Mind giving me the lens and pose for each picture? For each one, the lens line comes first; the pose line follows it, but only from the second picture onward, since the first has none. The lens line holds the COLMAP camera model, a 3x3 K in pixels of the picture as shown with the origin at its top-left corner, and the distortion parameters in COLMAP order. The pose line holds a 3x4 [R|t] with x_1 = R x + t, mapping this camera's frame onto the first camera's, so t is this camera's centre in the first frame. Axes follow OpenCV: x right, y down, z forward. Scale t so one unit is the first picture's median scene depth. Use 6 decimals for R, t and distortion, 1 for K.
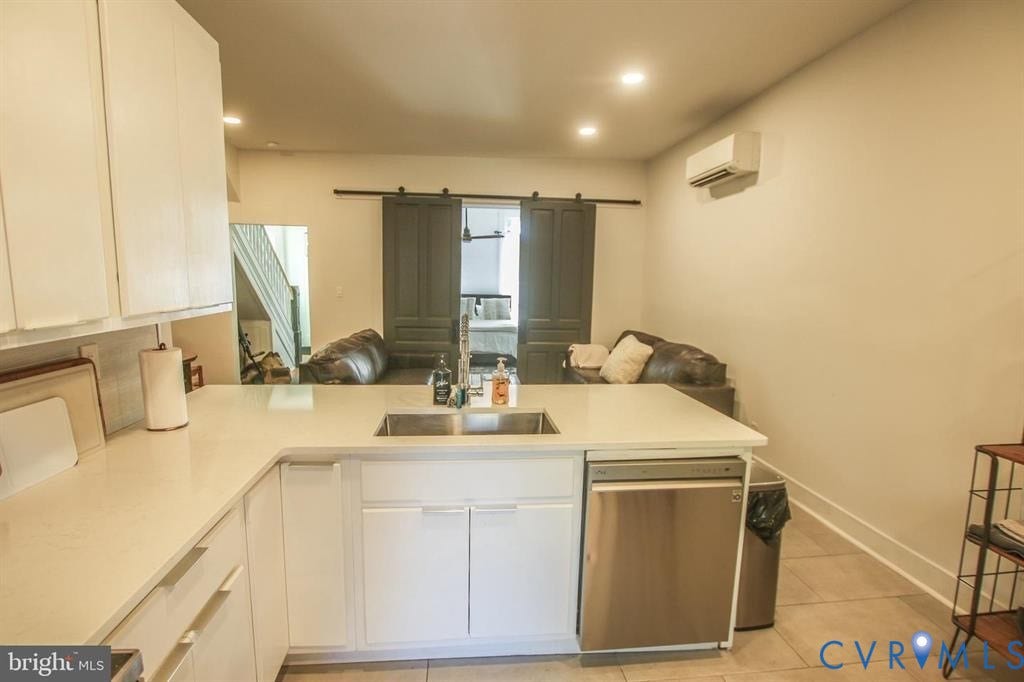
lens RADIAL K [[493.9, 0, 514.3], [0, 493.9, 336.0], [0, 0, 1]] dist [-0.020328, 0.001273]
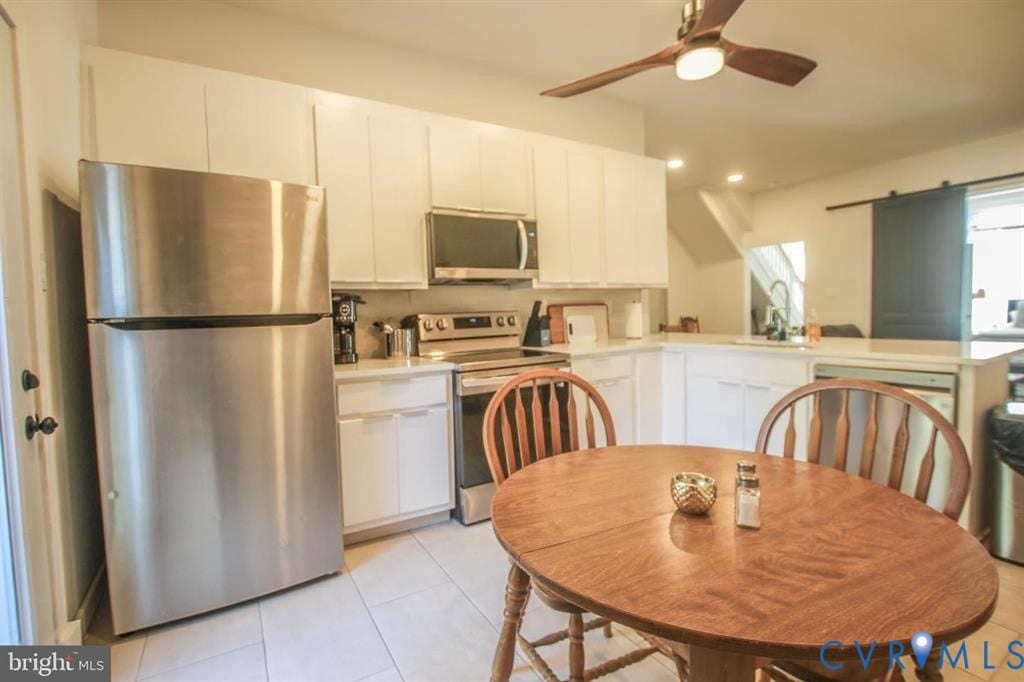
lens RADIAL K [[493.9, 0, 514.3], [0, 493.9, 336.0], [0, 0, 1]] dist [-0.020328, 0.001273]
pose [[0.441480, 0.010002, -0.897215, 0.351568], [-0.067881, 0.997445, -0.022282, 0.085103], [0.894700, 0.070740, 0.441031, -0.160609]]
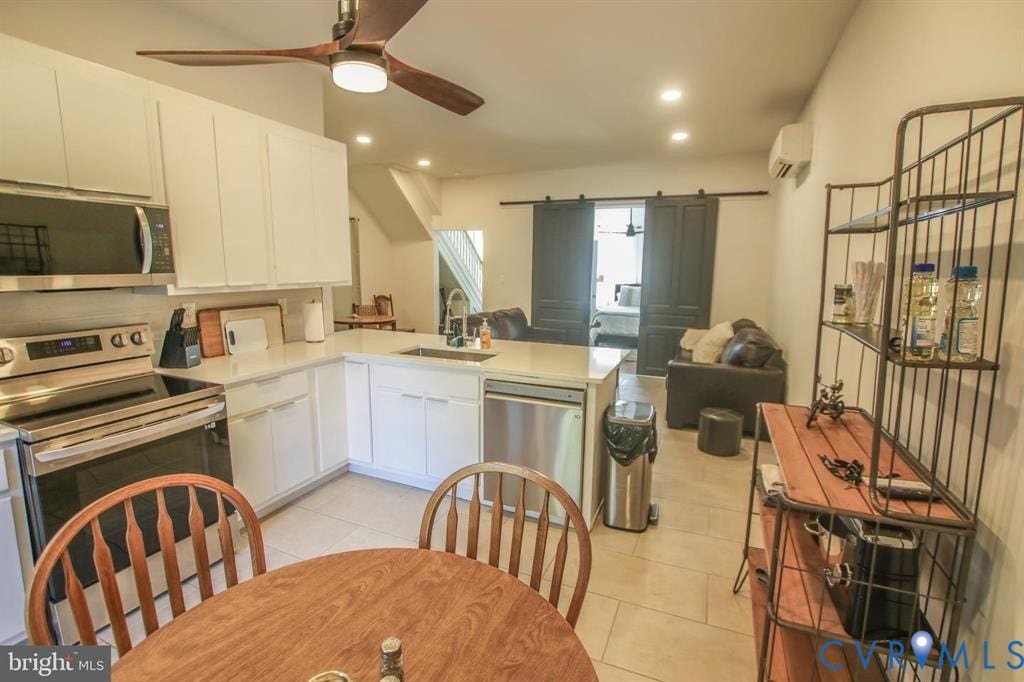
lens RADIAL K [[481.0, 0, 525.7], [0, 481.0, 341.2], [0, 0, 1]] dist [-0.023729, 0.000350]
pose [[0.877296, 0.065465, -0.475464, 0.328377], [-0.051401, 0.997772, 0.042537, 0.018263], [0.477190, -0.012878, 0.878706, -0.109770]]
